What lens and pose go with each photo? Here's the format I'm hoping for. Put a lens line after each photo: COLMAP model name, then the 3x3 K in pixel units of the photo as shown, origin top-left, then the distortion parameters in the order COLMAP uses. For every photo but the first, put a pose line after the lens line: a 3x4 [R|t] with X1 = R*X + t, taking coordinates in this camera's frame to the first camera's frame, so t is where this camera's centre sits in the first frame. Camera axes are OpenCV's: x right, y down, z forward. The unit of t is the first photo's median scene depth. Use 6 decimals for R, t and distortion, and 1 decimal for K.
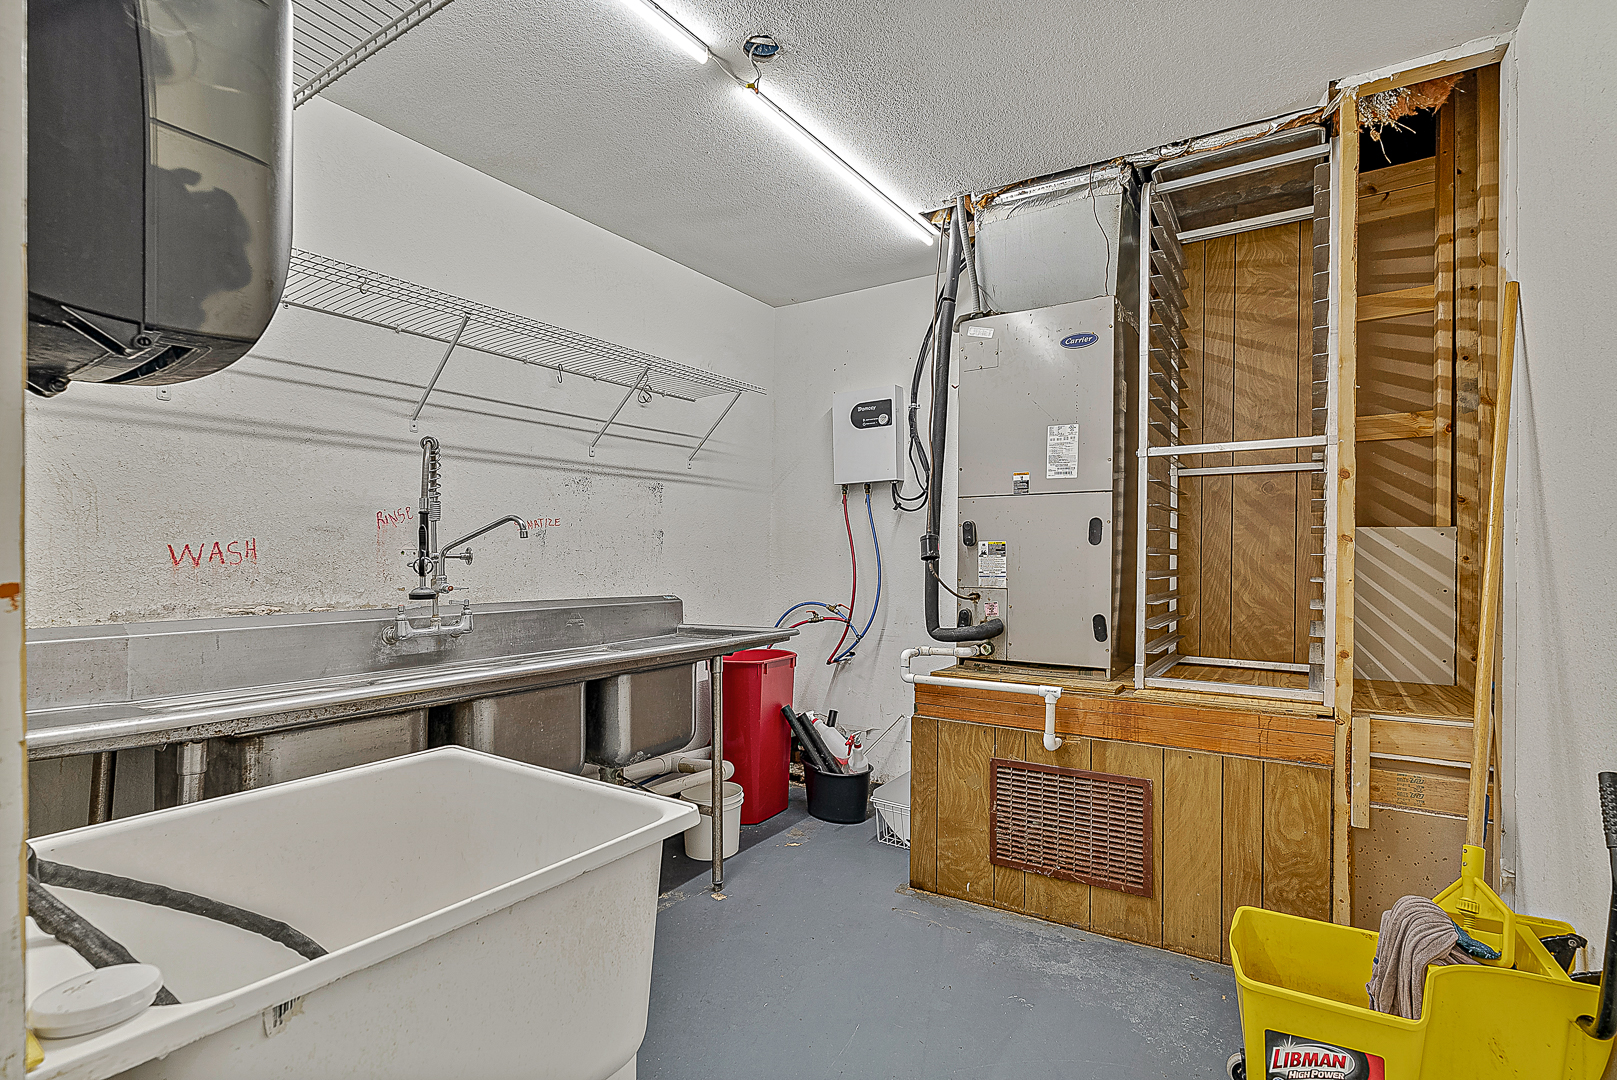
lens RADIAL K [[742.2, 0, 809.3], [0, 742.2, 550.1], [0, 0, 1]] dist [0.005290, 0.000555]
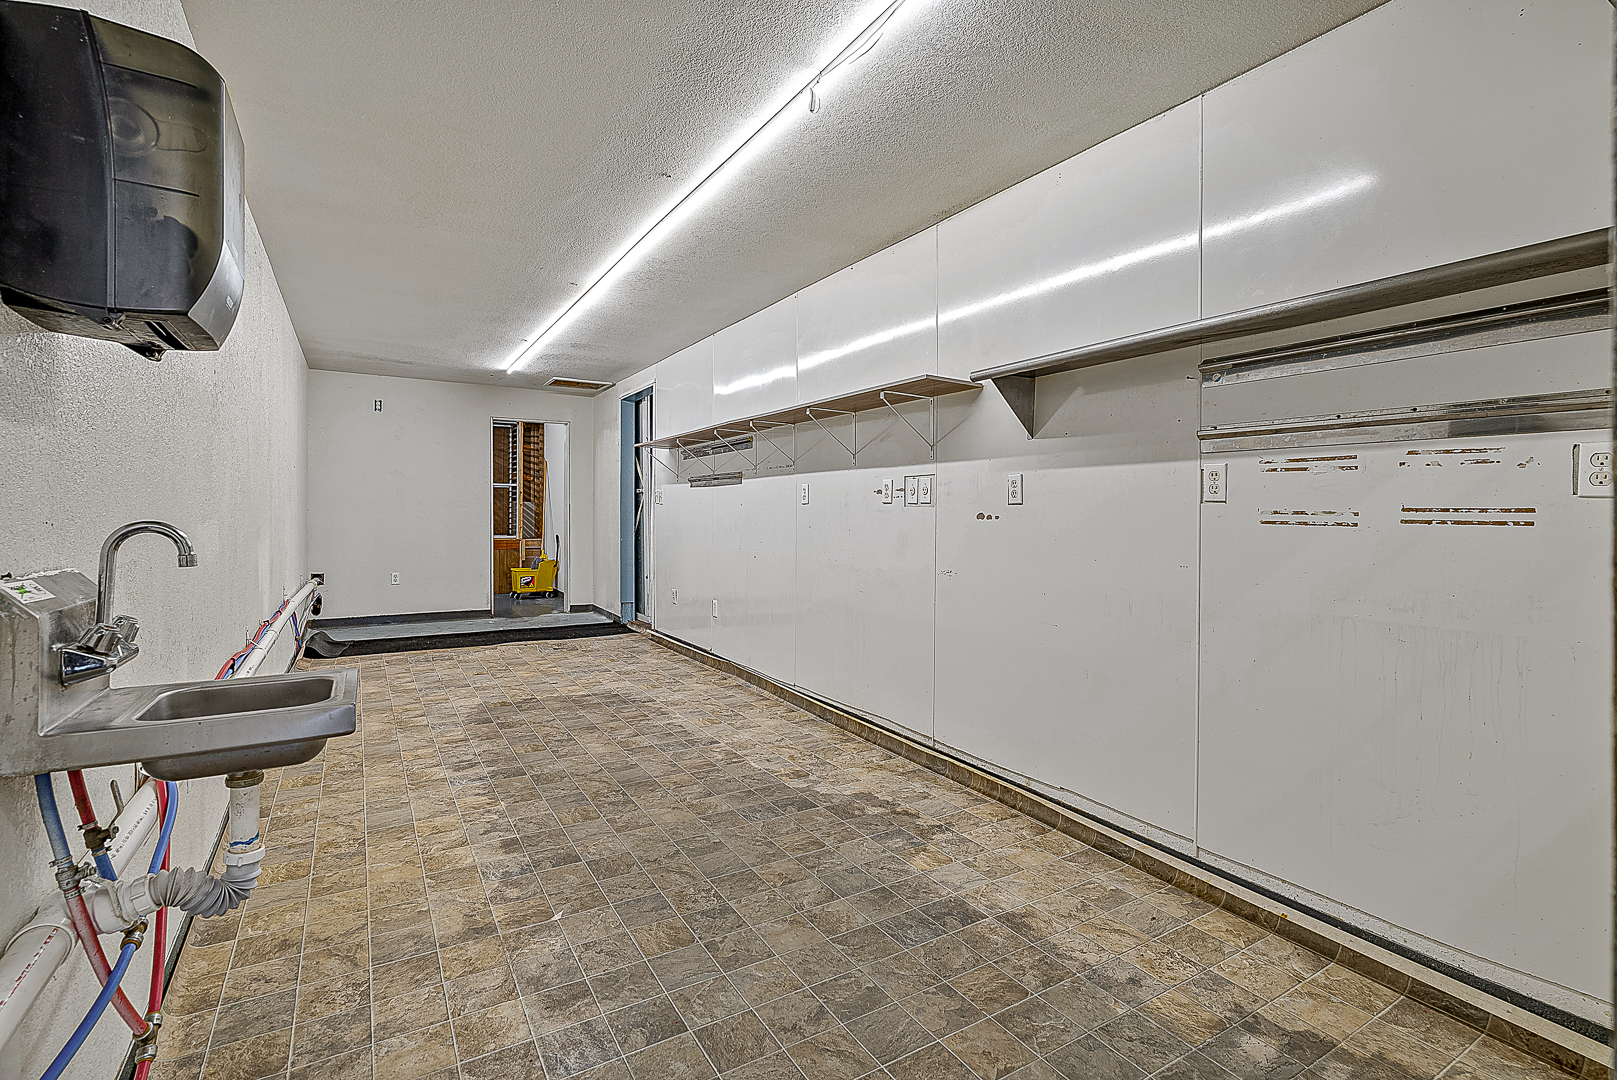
lens RADIAL K [[742.2, 0, 808.6], [0, 742.2, 537.7], [0, 0, 1]] dist [0.005290, 0.000555]
pose [[0.442196, -0.019722, 0.896702, -2.805270], [-0.001865, 0.999736, 0.022908, 0.086607], [-0.896917, -0.011802, 0.442042, -2.840599]]
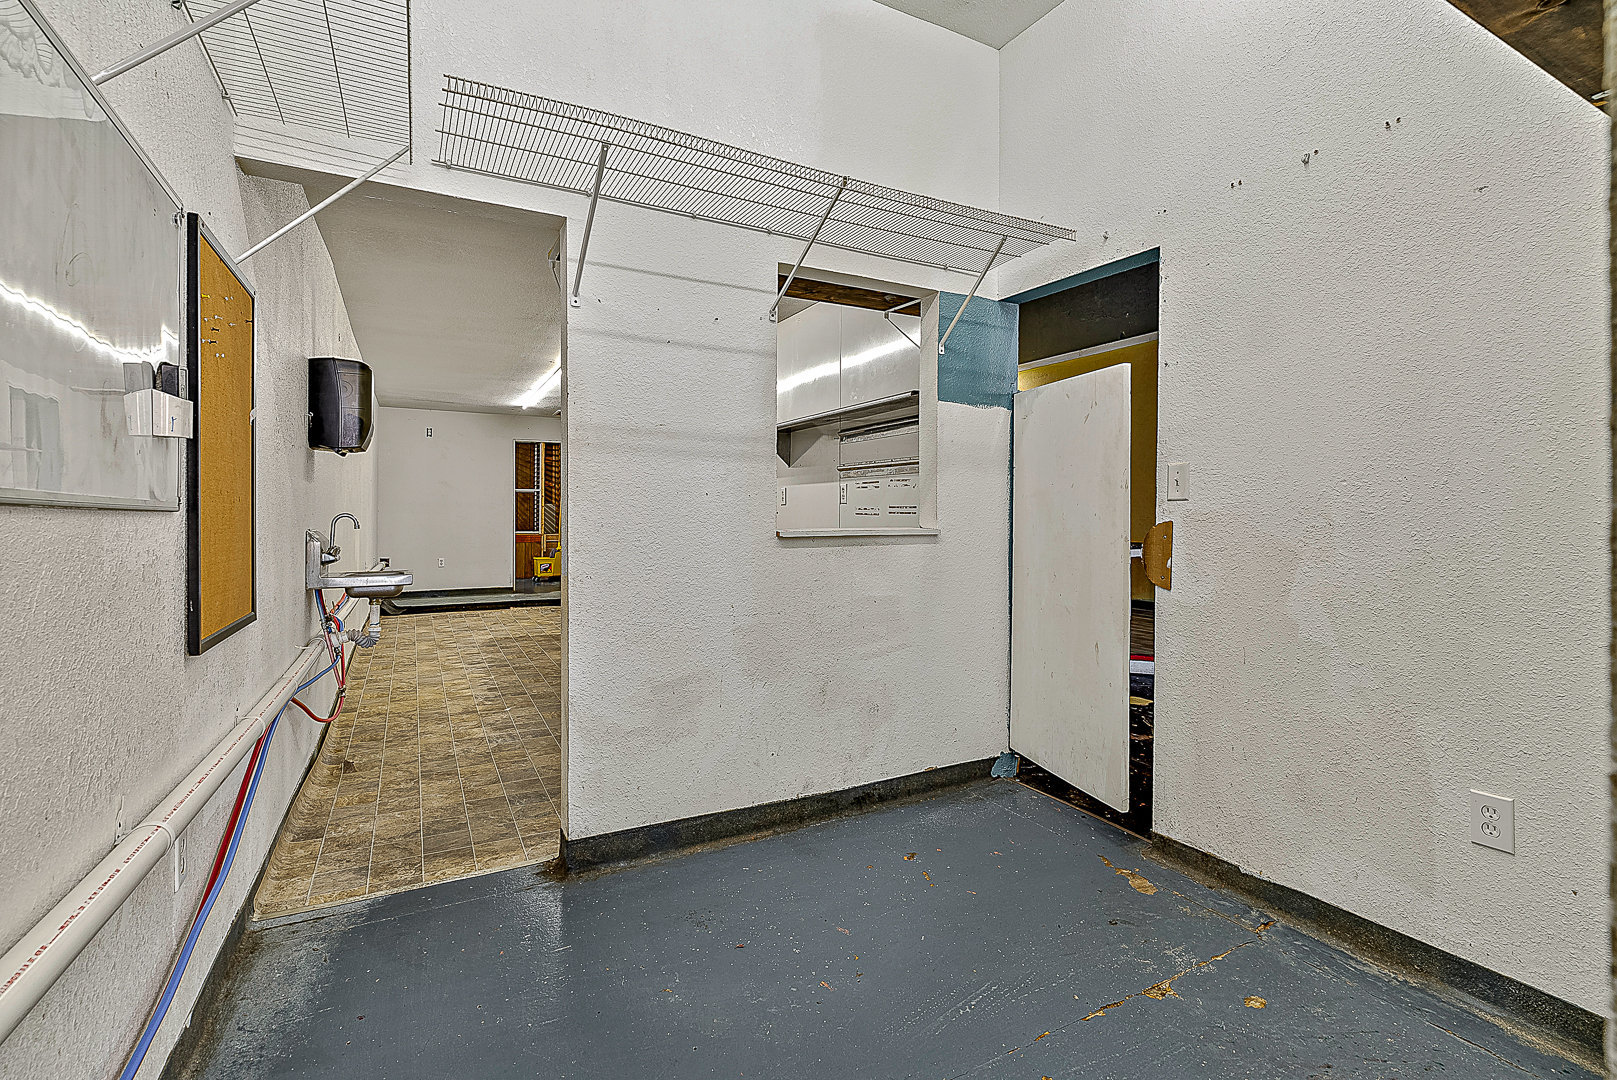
lens RADIAL K [[742.2, 0, 809.9], [0, 742.2, 529.0], [0, 0, 1]] dist [0.005290, 0.000555]
pose [[0.492034, -0.010547, 0.870512, -3.429533], [0.001488, 0.999935, 0.011274, 0.106148], [-0.870575, -0.004252, 0.492018, -3.826266]]
